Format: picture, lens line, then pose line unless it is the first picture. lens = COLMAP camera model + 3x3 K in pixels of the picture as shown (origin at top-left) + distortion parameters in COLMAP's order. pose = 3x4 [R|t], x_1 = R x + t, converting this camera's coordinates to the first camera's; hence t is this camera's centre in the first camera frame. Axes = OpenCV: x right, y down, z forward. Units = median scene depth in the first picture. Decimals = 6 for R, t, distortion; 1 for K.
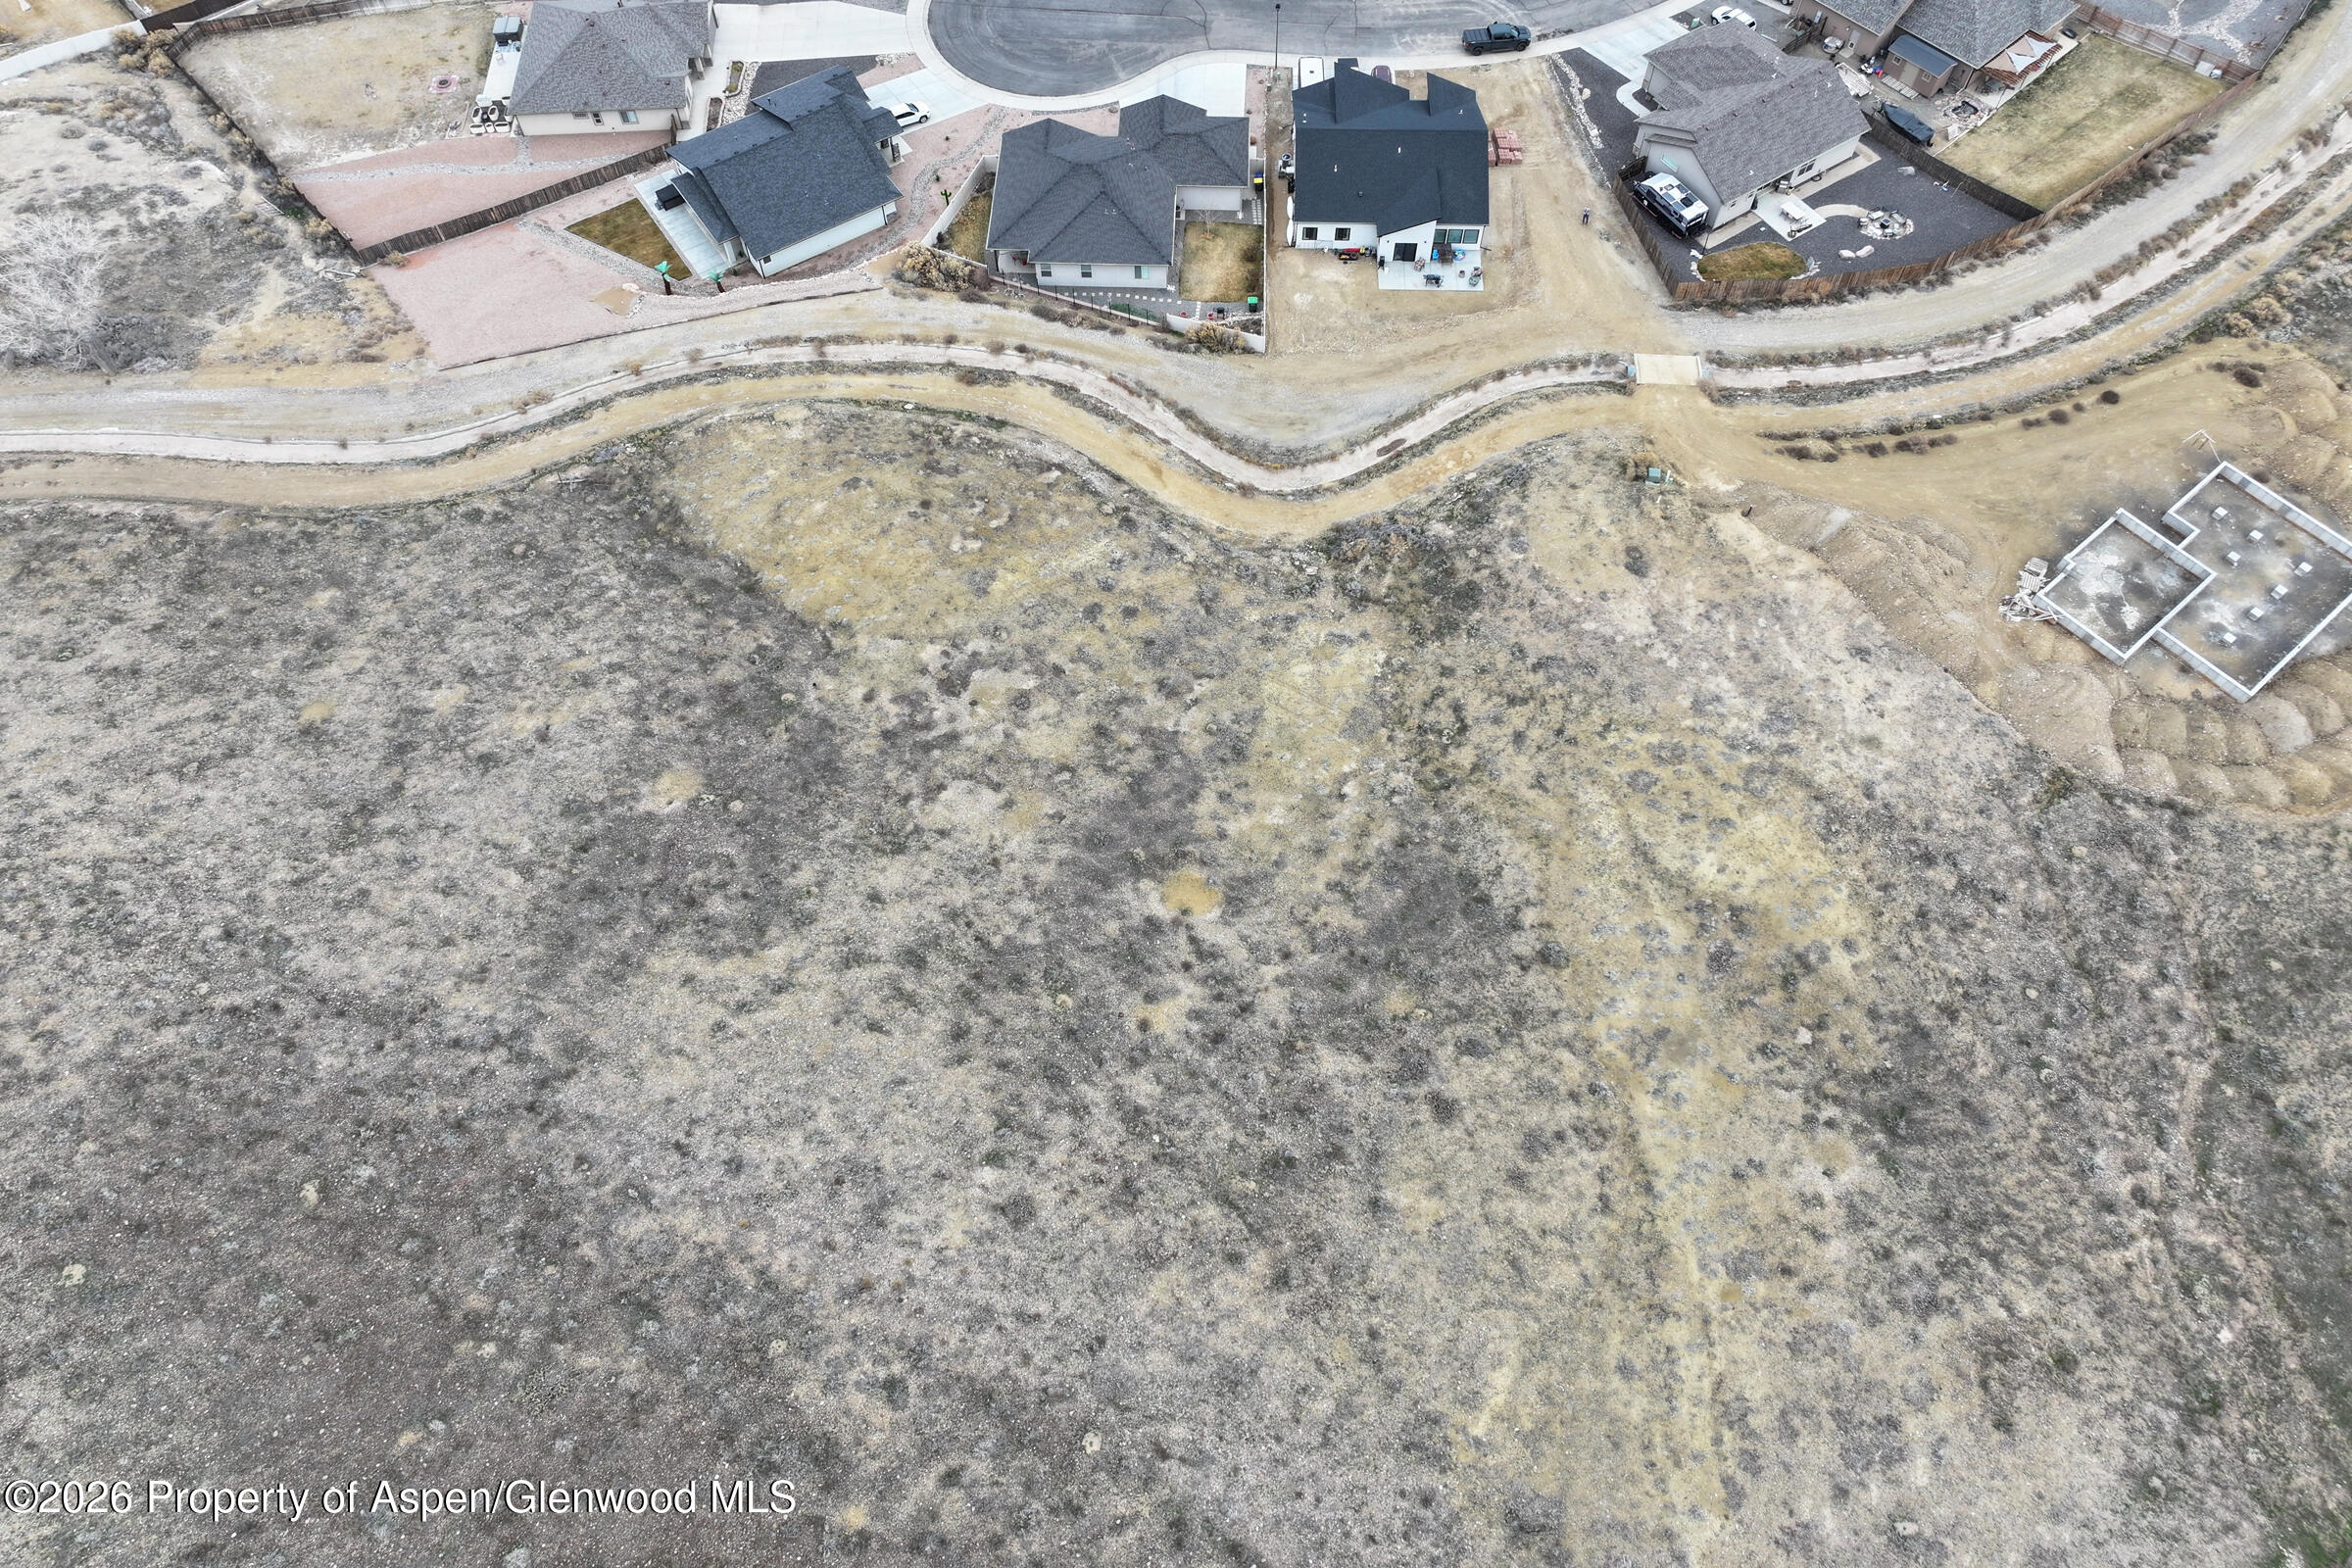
lens RADIAL K [[1632.8, 0, 1179.2], [0, 1632.8, 757.5], [0, 0, 1]] dist [0.005406, 0.000656]
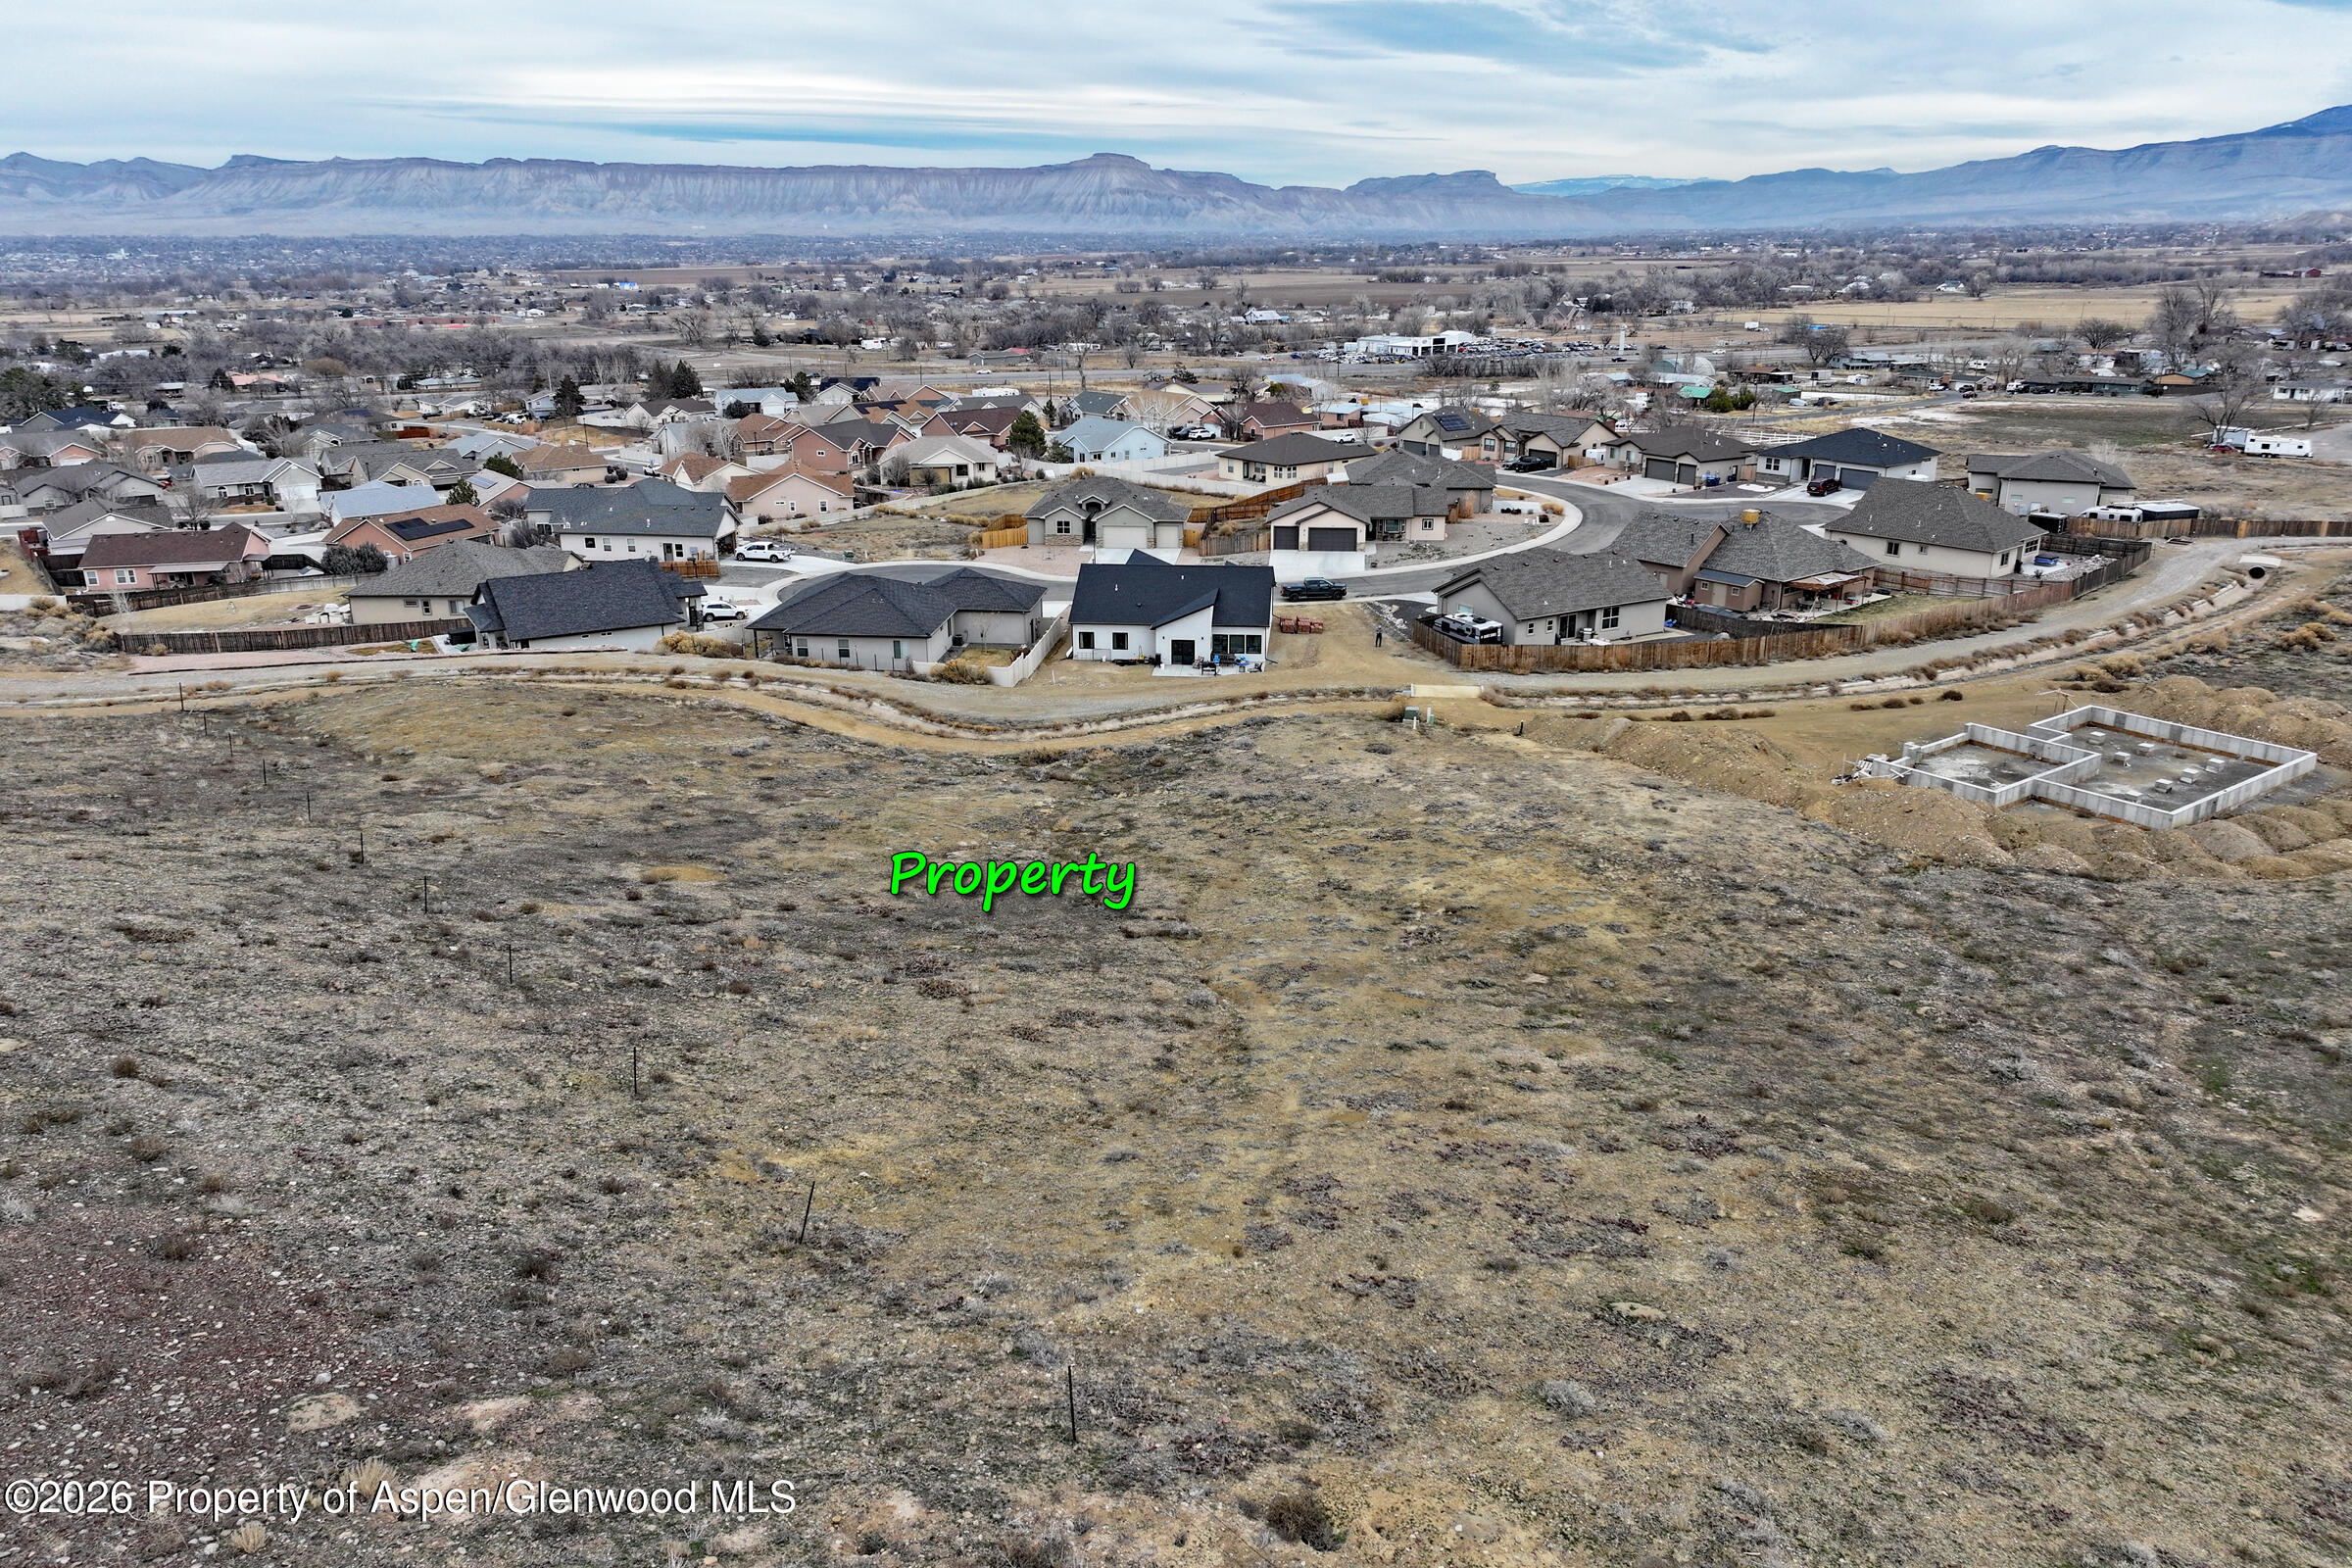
lens RADIAL K [[1676.0, 0, 1176.0], [0, 1676.0, 784.0], [0, 0, 1]] dist [0.010198, 0.007965]
pose [[0.997727, 0.025174, -0.062512, 0.255489], [-0.060101, 0.752019, -0.656395, 0.503874], [0.030486, 0.658660, 0.751823, 0.411301]]
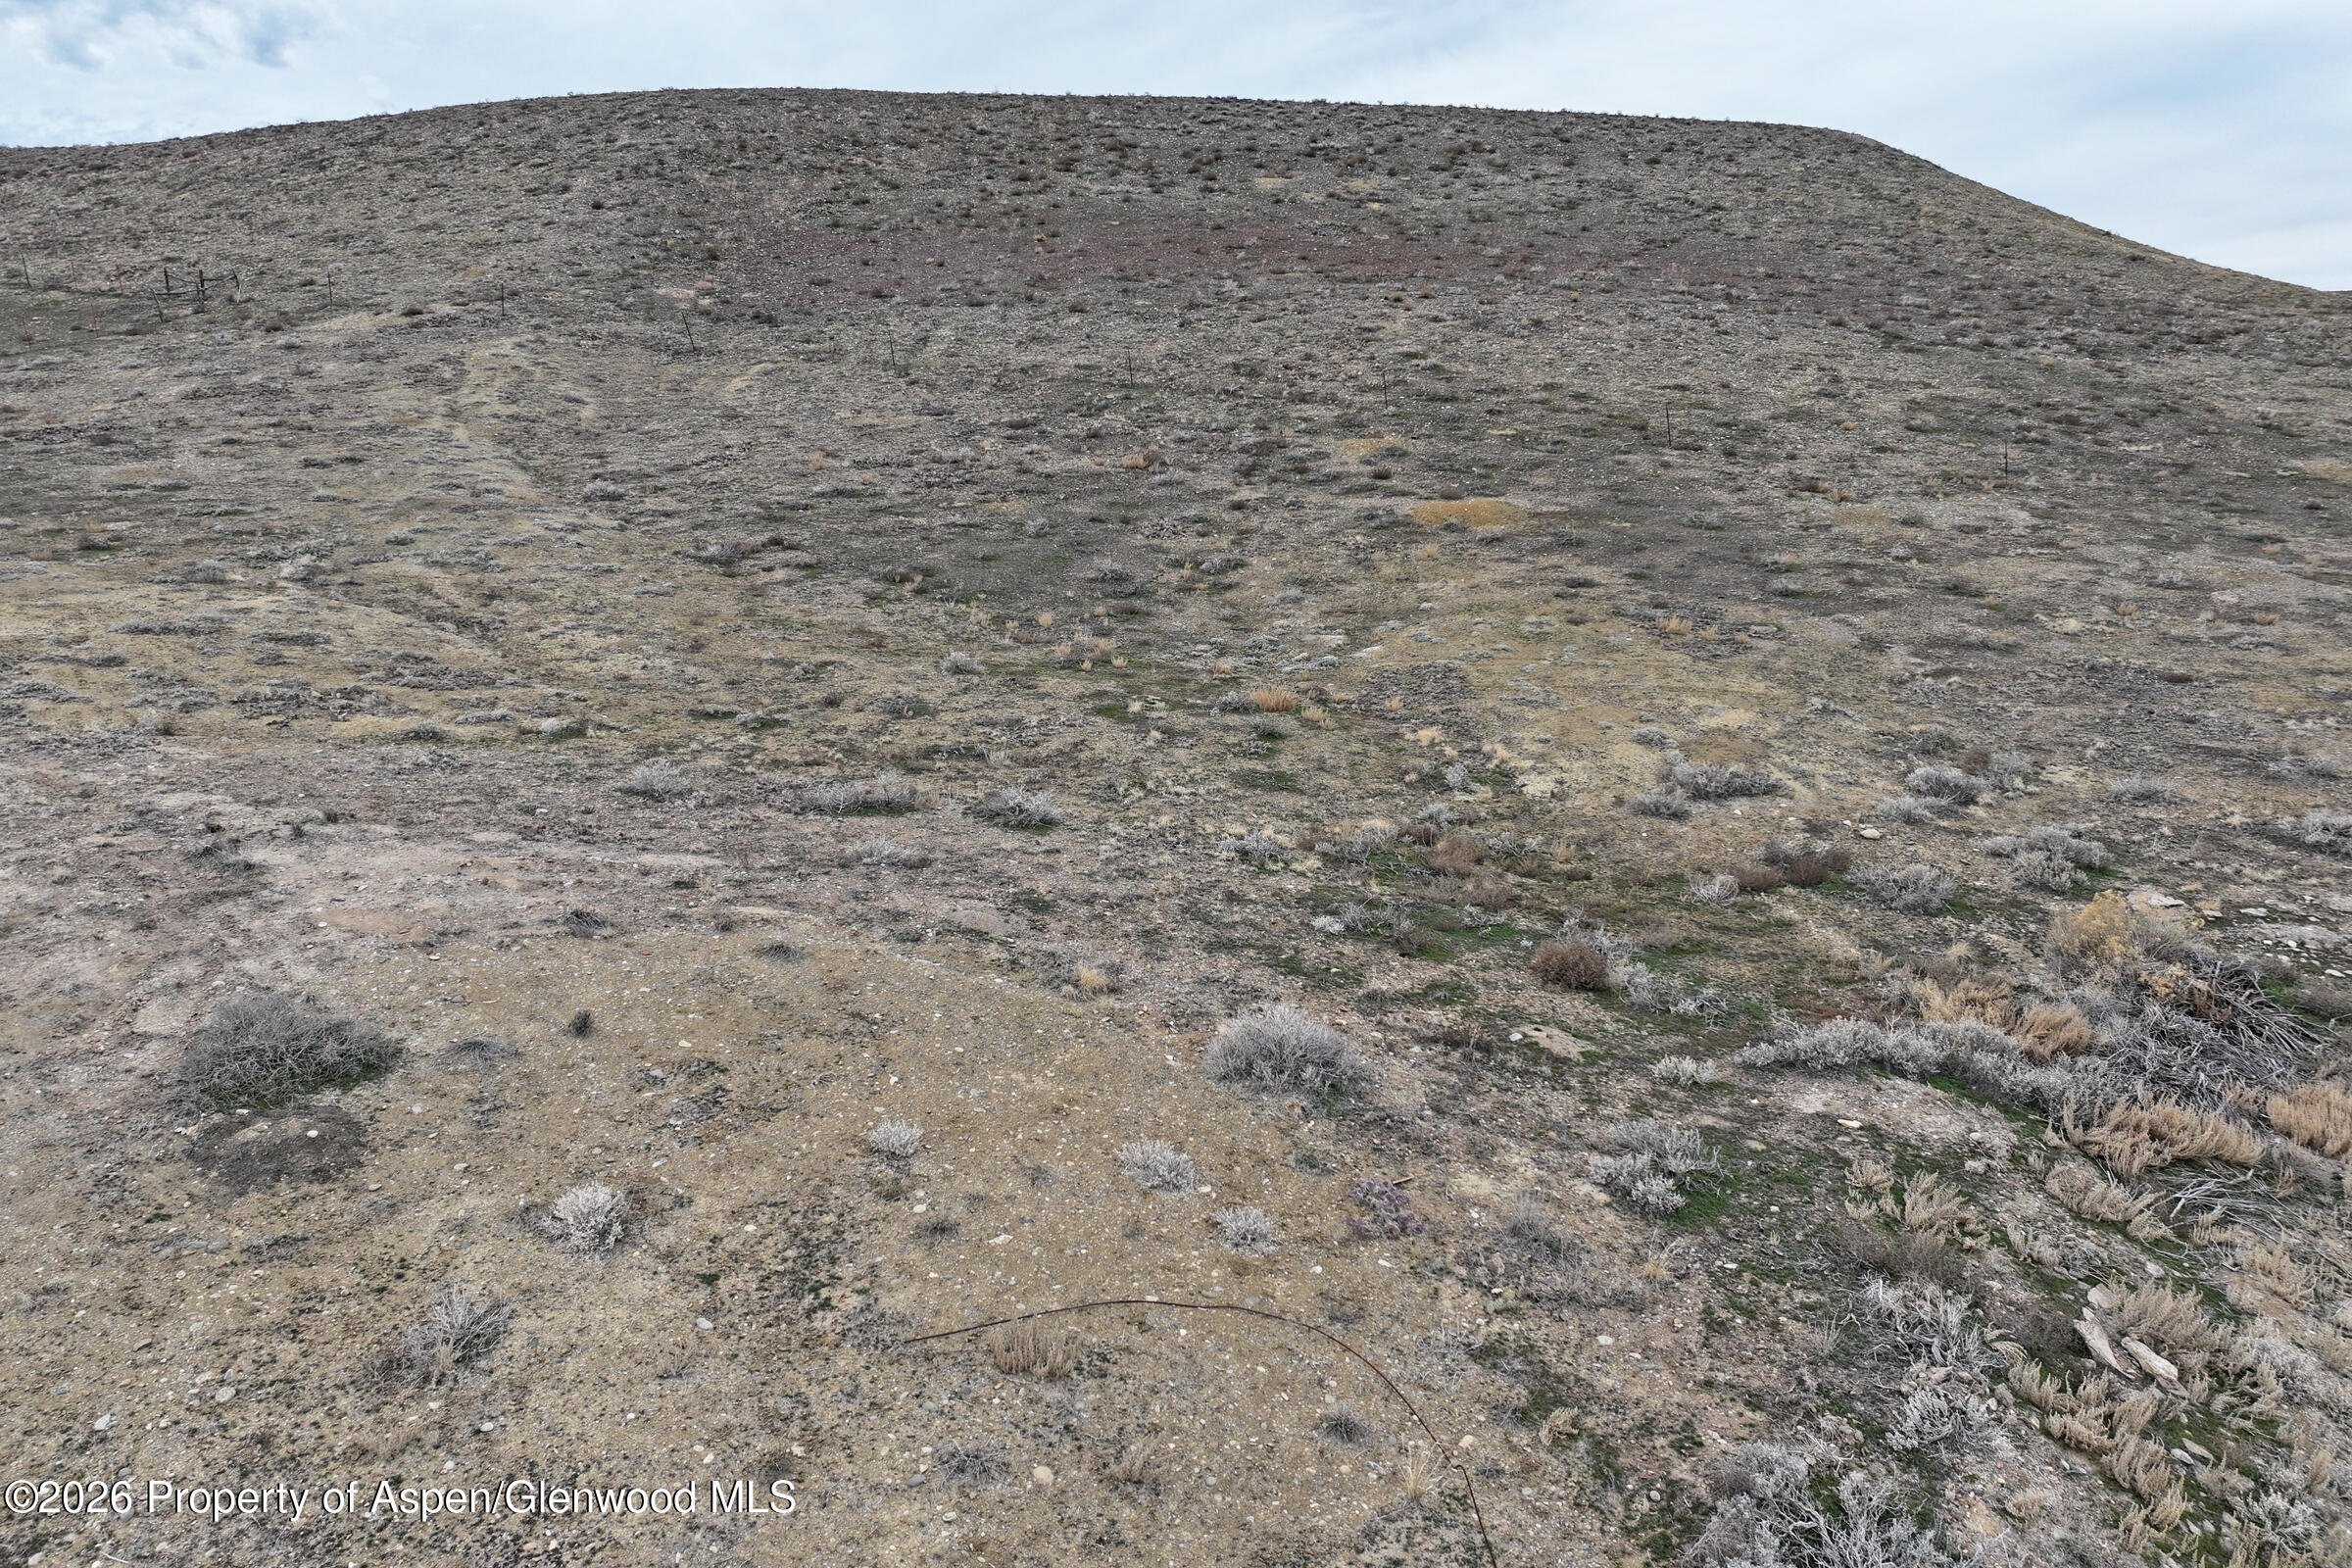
lens RADIAL K [[1632.8, 0, 1179.2], [0, 1632.8, 757.5], [0, 0, 1]] dist [0.005406, 0.000656]
pose [[-0.889613, 0.104121, -0.444688, 0.301274], [-0.389734, 0.334554, 0.858010, -0.271148], [0.238109, 0.936607, -0.257044, 1.129634]]
